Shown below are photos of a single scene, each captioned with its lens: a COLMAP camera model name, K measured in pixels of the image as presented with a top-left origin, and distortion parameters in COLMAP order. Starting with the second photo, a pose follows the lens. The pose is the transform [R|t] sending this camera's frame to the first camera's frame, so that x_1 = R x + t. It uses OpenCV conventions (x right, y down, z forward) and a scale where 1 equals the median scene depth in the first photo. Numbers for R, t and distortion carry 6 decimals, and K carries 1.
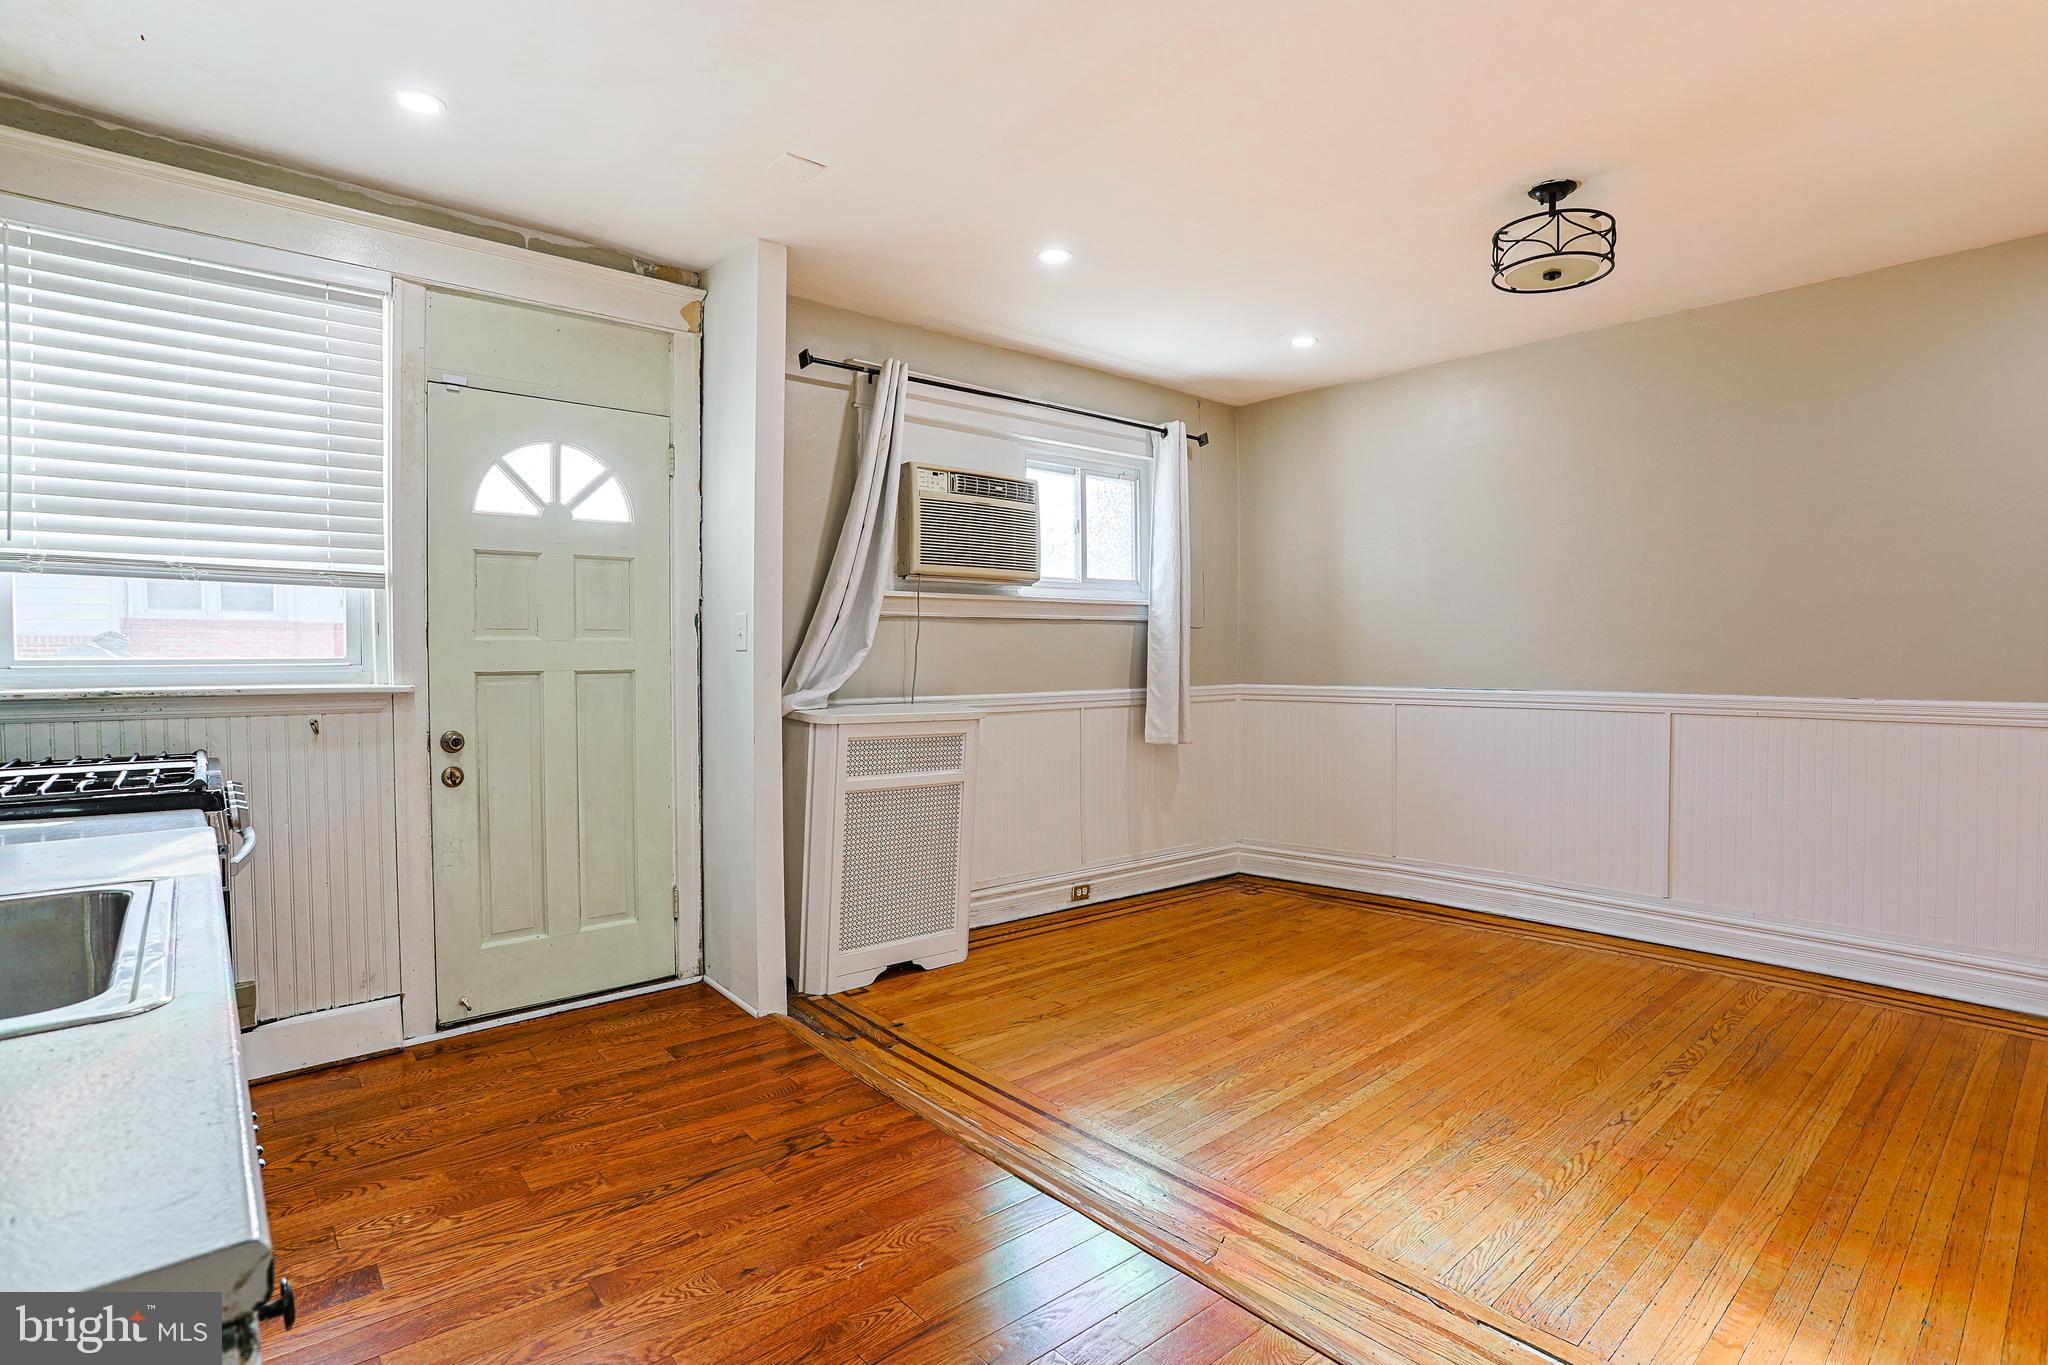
lens RADIAL K [[1016.7, 0, 1014.0], [0, 1016.7, 676.6], [0, 0, 1]] dist [-0.076427, 0.032645]
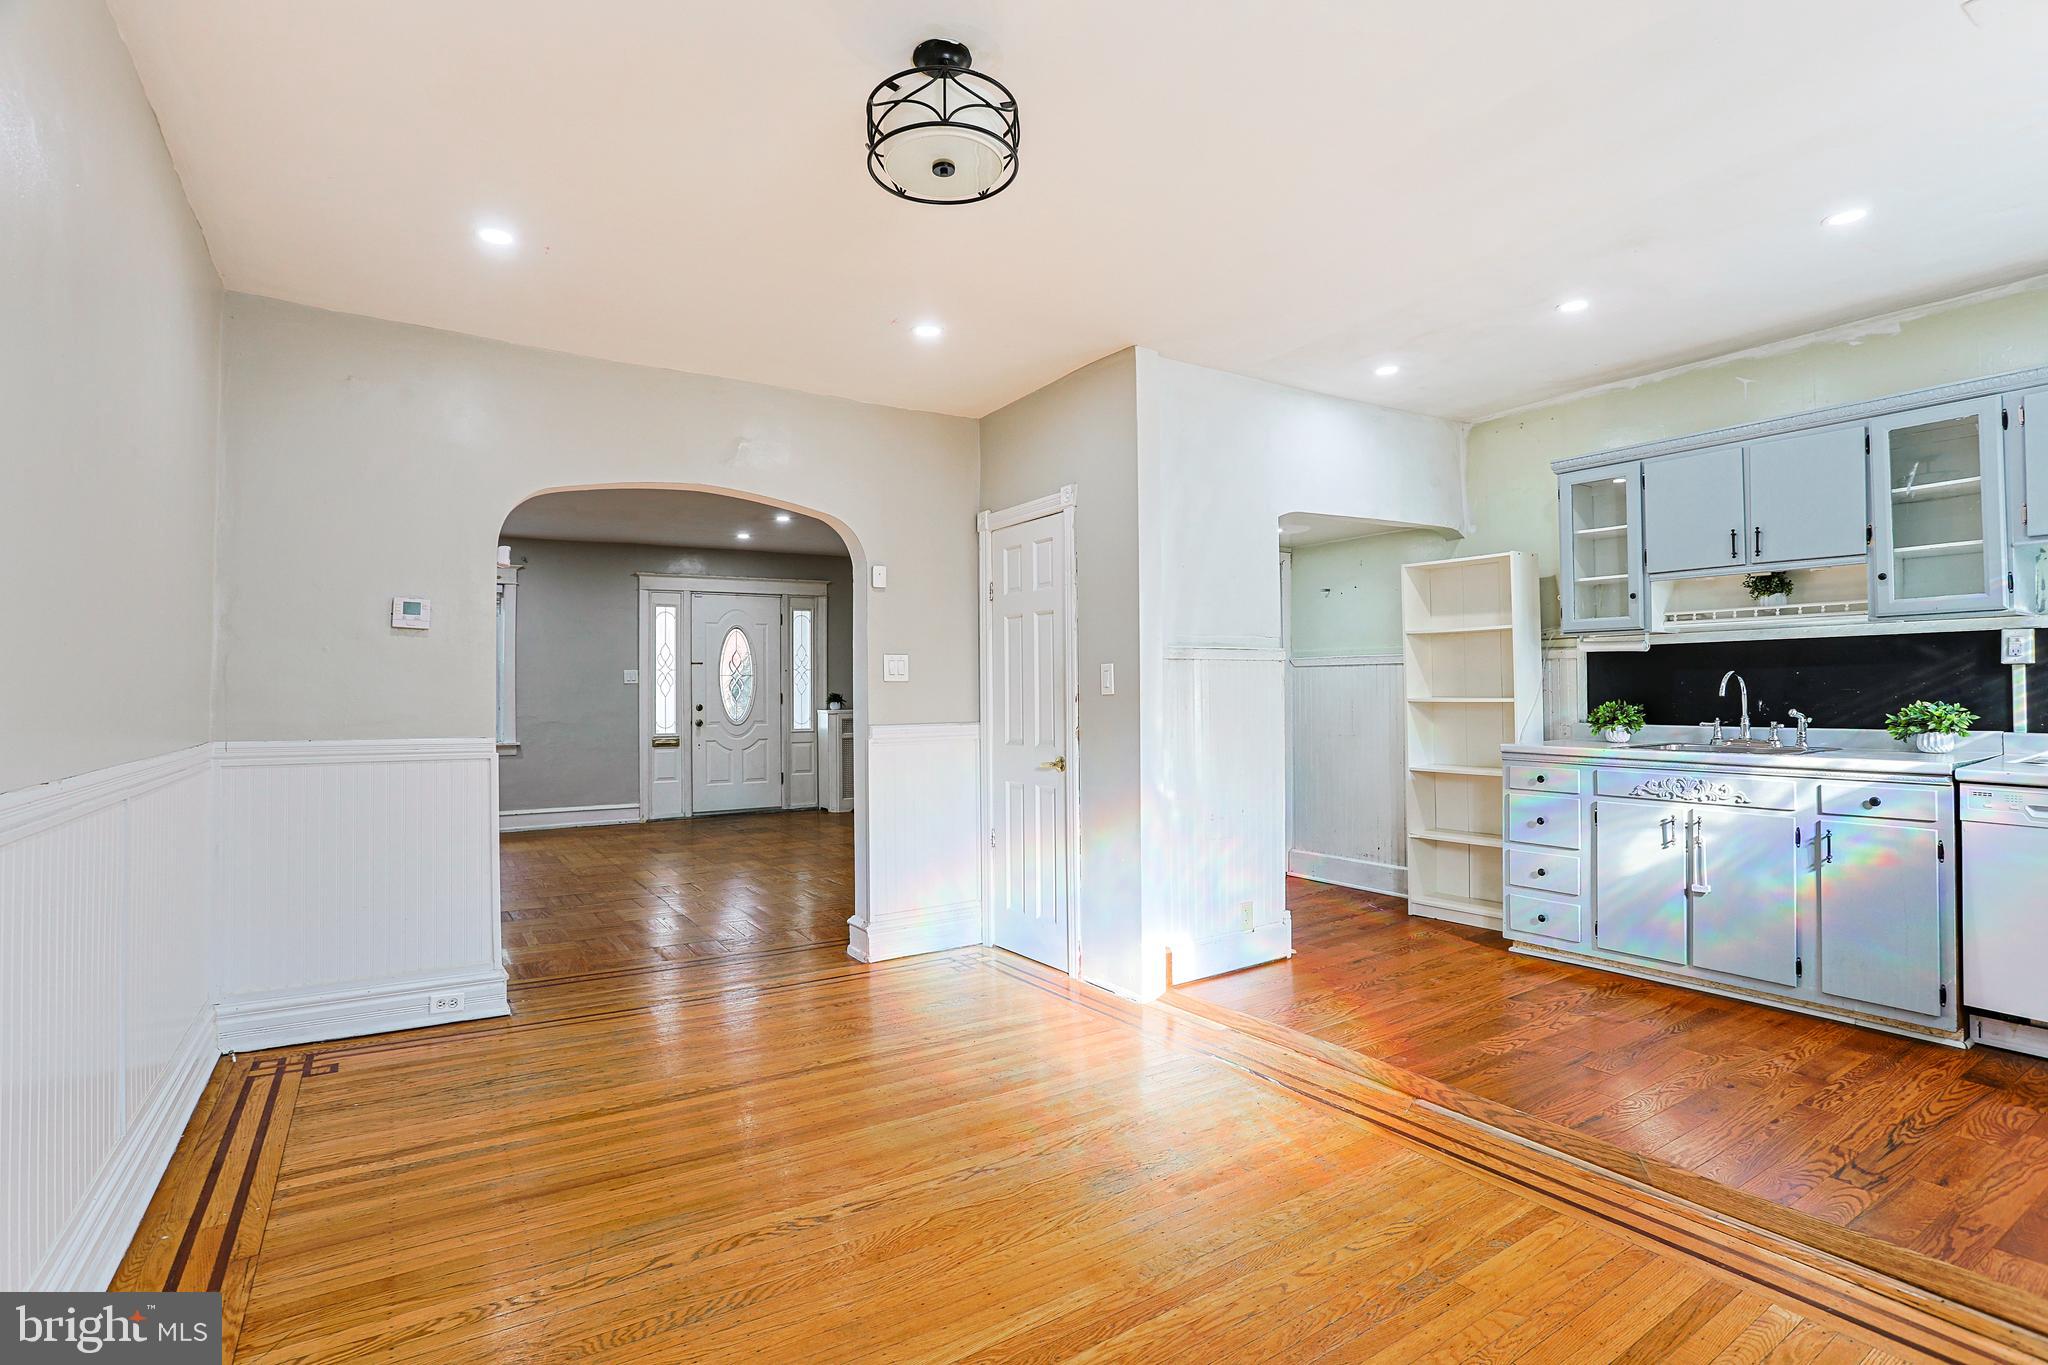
lens RADIAL K [[988.2, 0, 1020.5], [0, 988.2, 674.5], [0, 0, 1]] dist [-0.076685, 0.030308]
pose [[-0.990609, 0.015543, 0.135842, 0.373965], [0.016563, 0.999843, 0.006376, -0.030873], [-0.135721, 0.008566, -0.990710, 1.611963]]
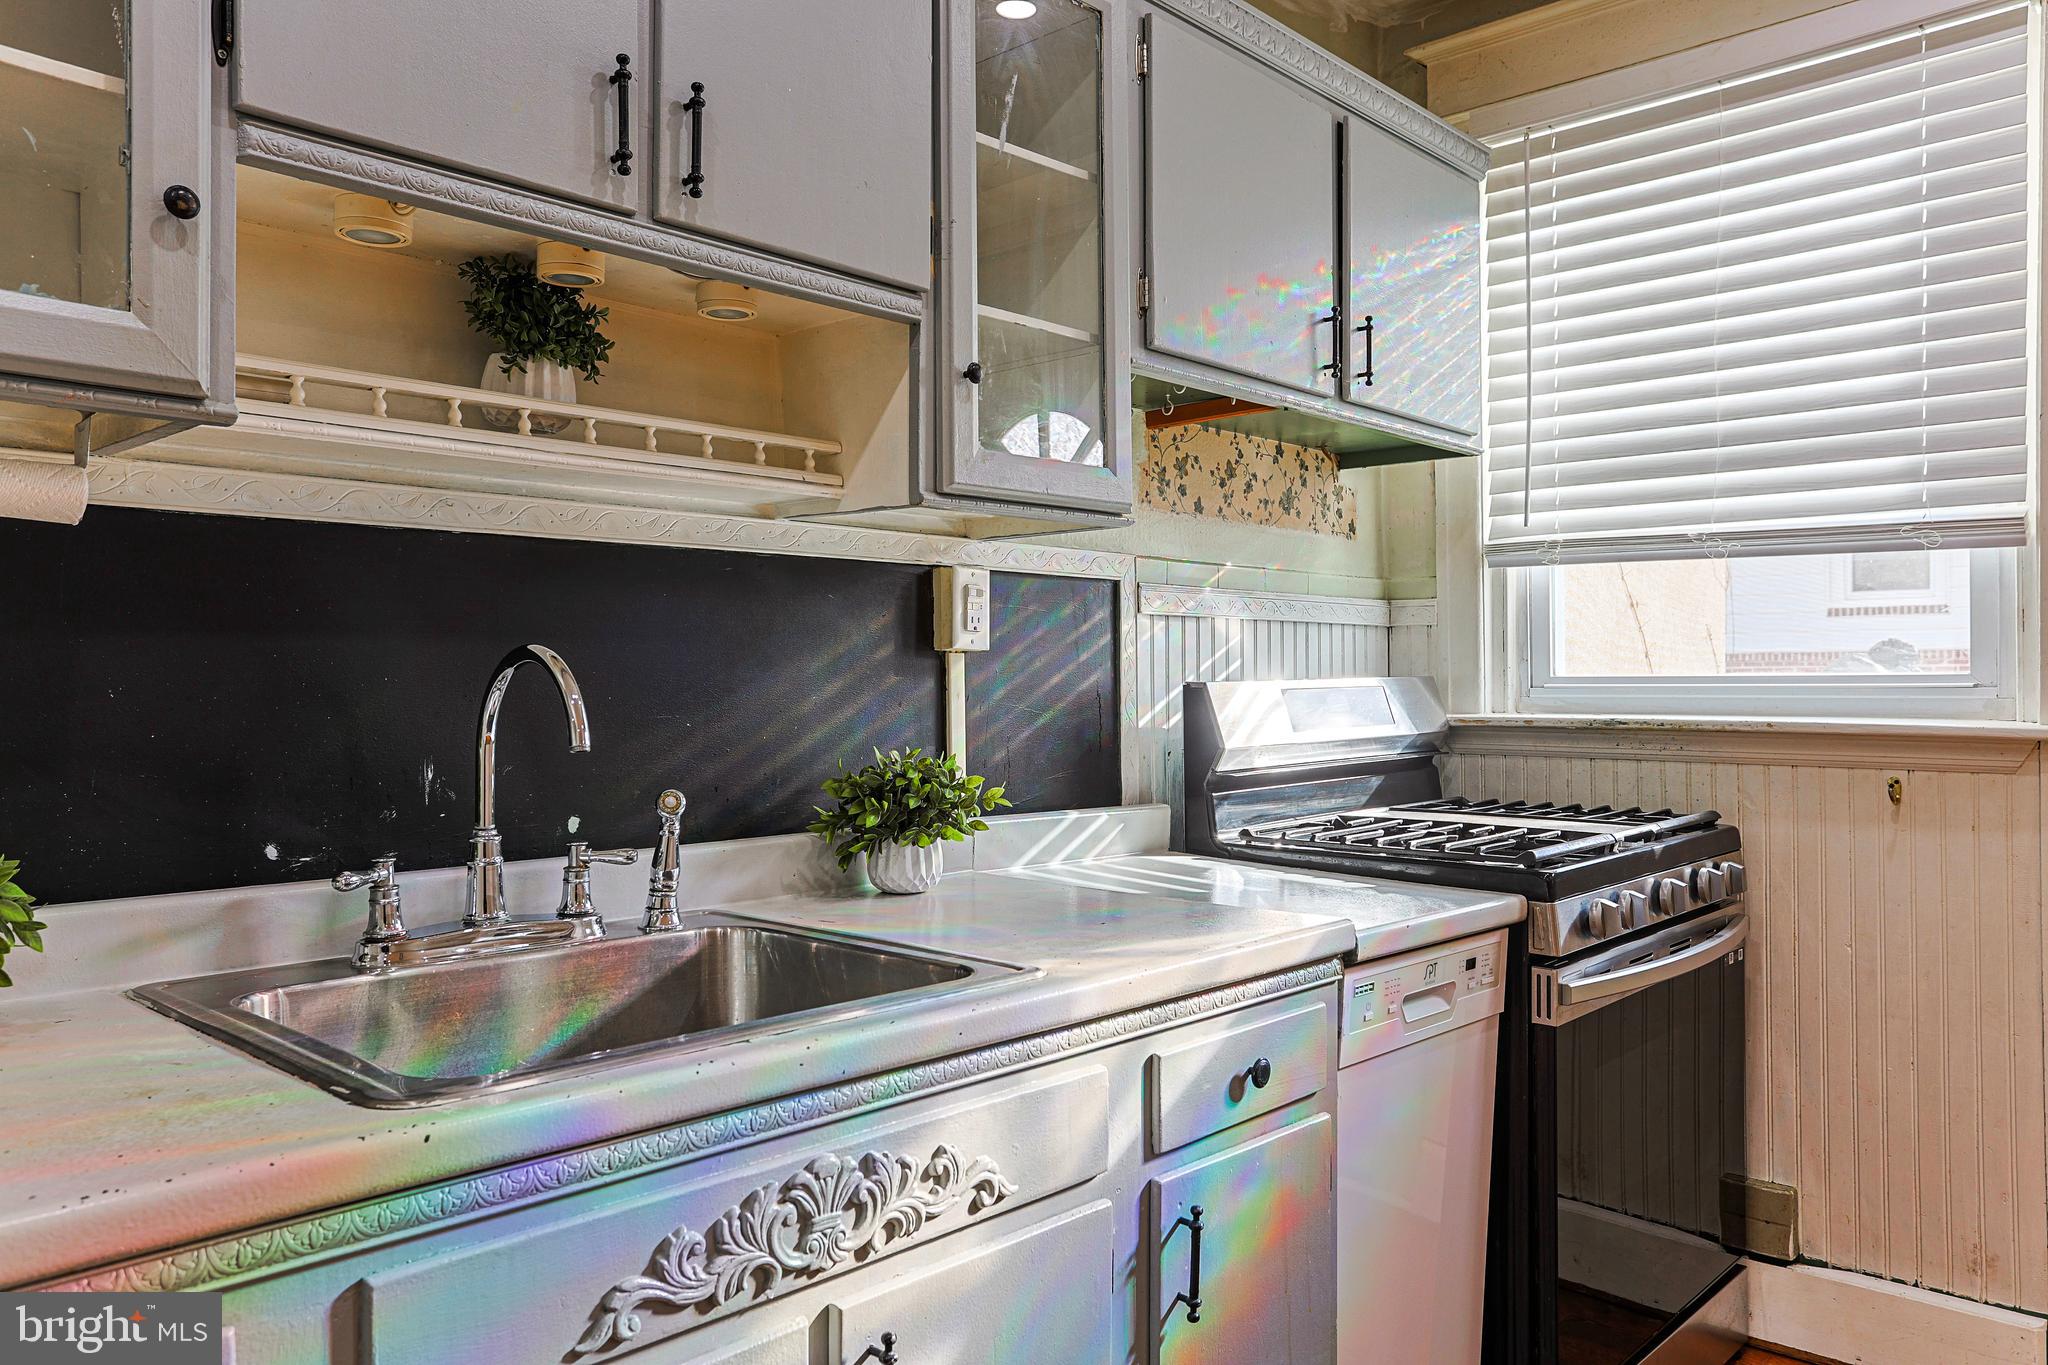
lens RADIAL K [[1464.9, 0, 1015.0], [0, 1464.9, 676.6], [0, 0, 1]] dist [-0.010121, 0.007191]
pose [[0.099909, -0.001089, -0.994996, 0.092719], [-0.020142, 0.999792, -0.003117, -0.003511], [0.994793, 0.020353, 0.099867, 0.355220]]
